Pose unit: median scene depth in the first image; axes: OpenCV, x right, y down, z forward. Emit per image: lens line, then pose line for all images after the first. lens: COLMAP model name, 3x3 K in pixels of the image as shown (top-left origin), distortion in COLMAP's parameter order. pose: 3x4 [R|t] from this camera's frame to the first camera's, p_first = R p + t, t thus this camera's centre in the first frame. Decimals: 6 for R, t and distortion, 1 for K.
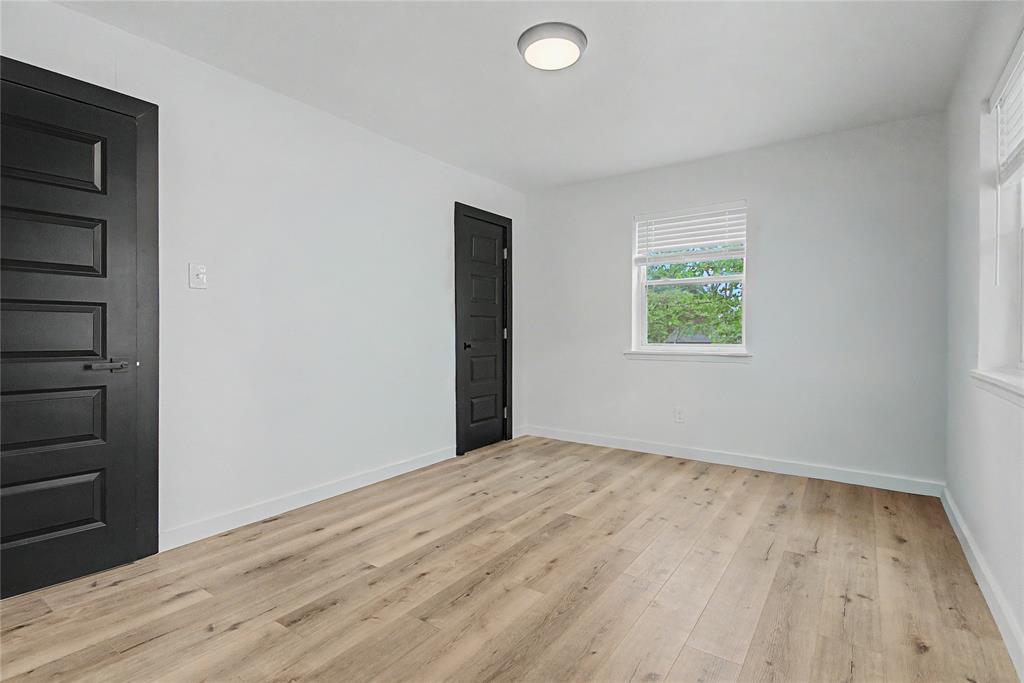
lens RADIAL K [[504.7, 0, 511.1], [0, 504.7, 337.5], [0, 0, 1]] dist [0.022412, -0.012644]
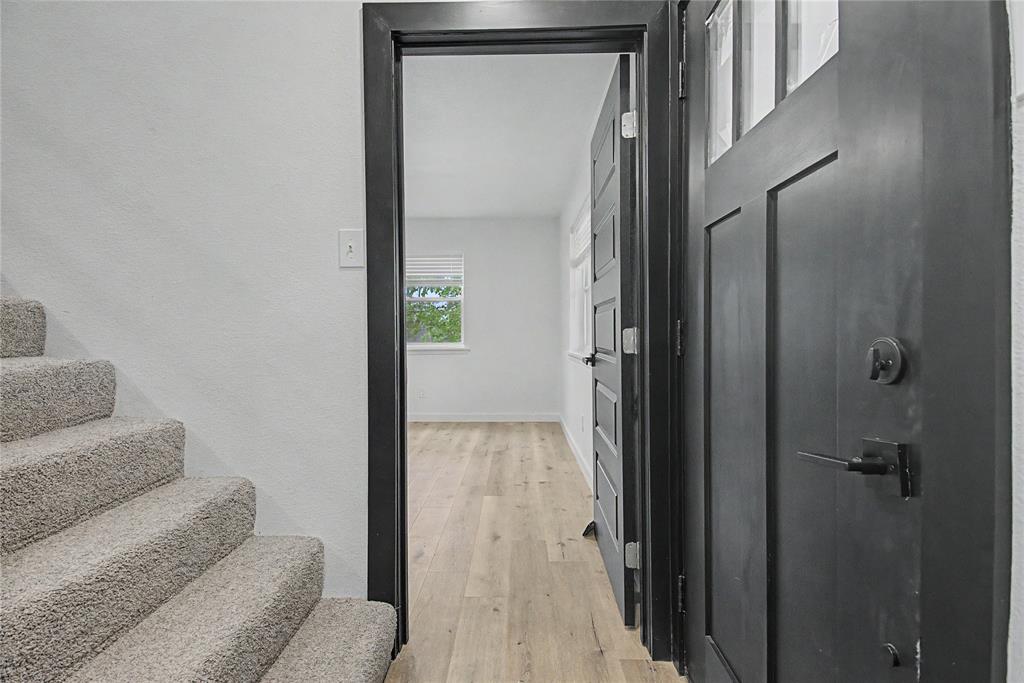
lens RADIAL K [[504.7, 0, 511.8], [0, 504.7, 339.9], [0, 0, 1]] dist [0.022412, -0.012644]
pose [[0.833845, -0.015087, 0.551792, -0.444921], [0.013346, 0.999885, 0.007171, -0.003501], [-0.551837, 0.001385, 0.833951, -0.611811]]
